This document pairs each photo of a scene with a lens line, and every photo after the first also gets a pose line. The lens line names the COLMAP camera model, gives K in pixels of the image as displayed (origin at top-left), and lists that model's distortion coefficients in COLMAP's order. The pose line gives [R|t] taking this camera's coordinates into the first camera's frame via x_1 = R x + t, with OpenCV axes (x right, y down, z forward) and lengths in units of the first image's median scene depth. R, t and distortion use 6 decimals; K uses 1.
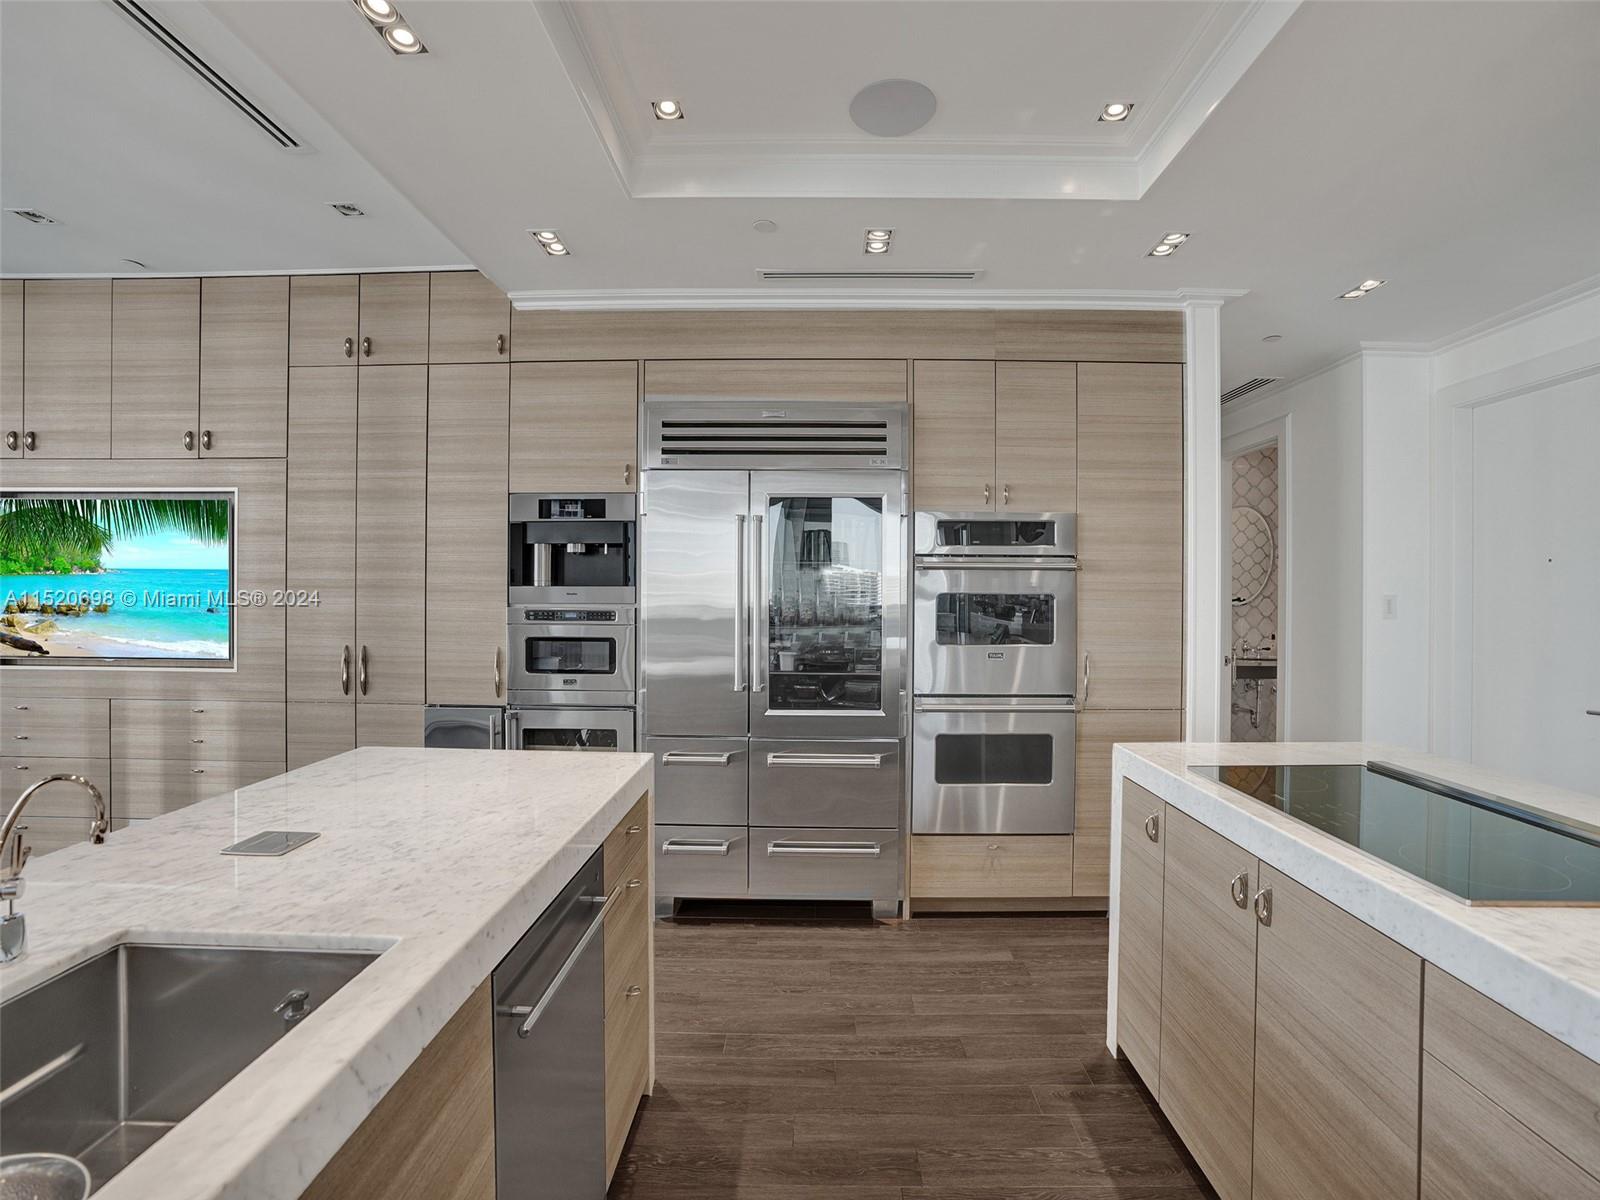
lens RADIAL K [[725.1, 0, 811.8], [0, 725.1, 585.2], [0, 0, 1]] dist [-0.042443, 0.010669]
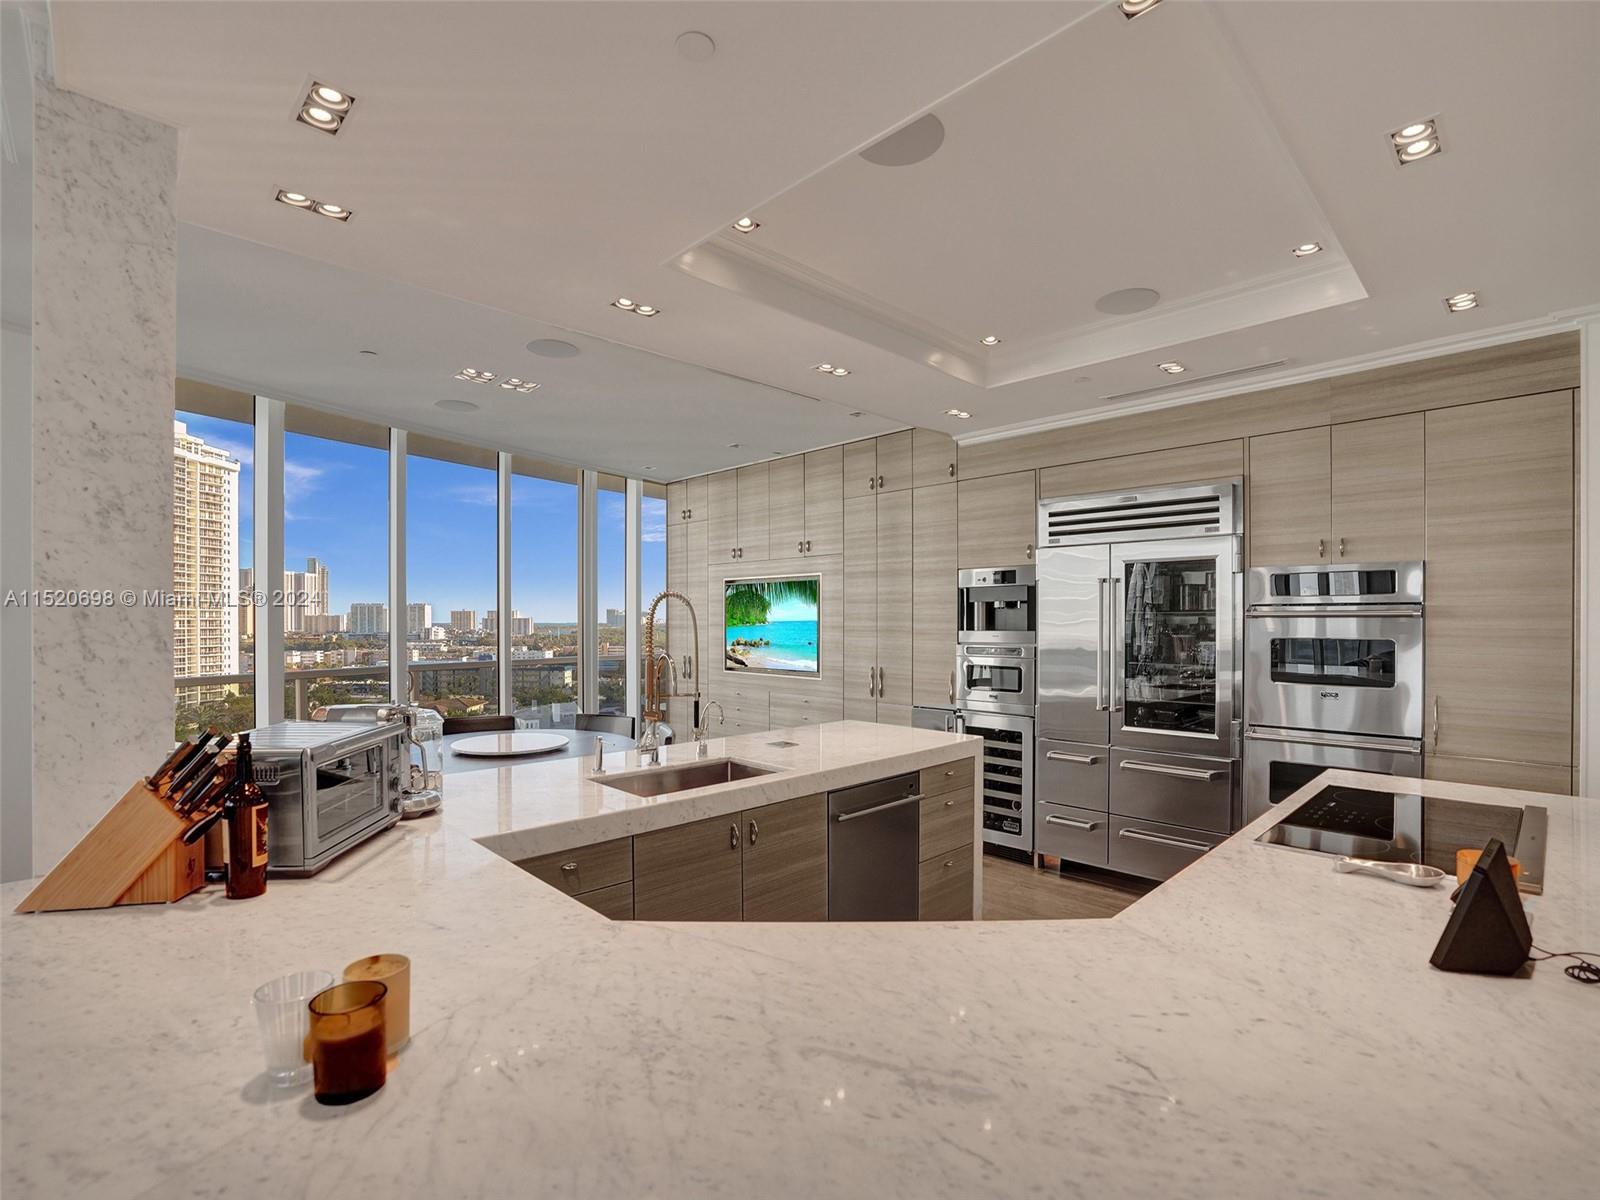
lens RADIAL K [[755.1, 0, 828.9], [0, 755.1, 624.2], [0, 0, 1]] dist [-0.054310, 0.019372]
pose [[0.731941, -0.004348, -0.681354, 0.448011], [0.010799, 0.999928, 0.005220, -0.023922], [0.681283, -0.011179, 0.731935, -0.330202]]
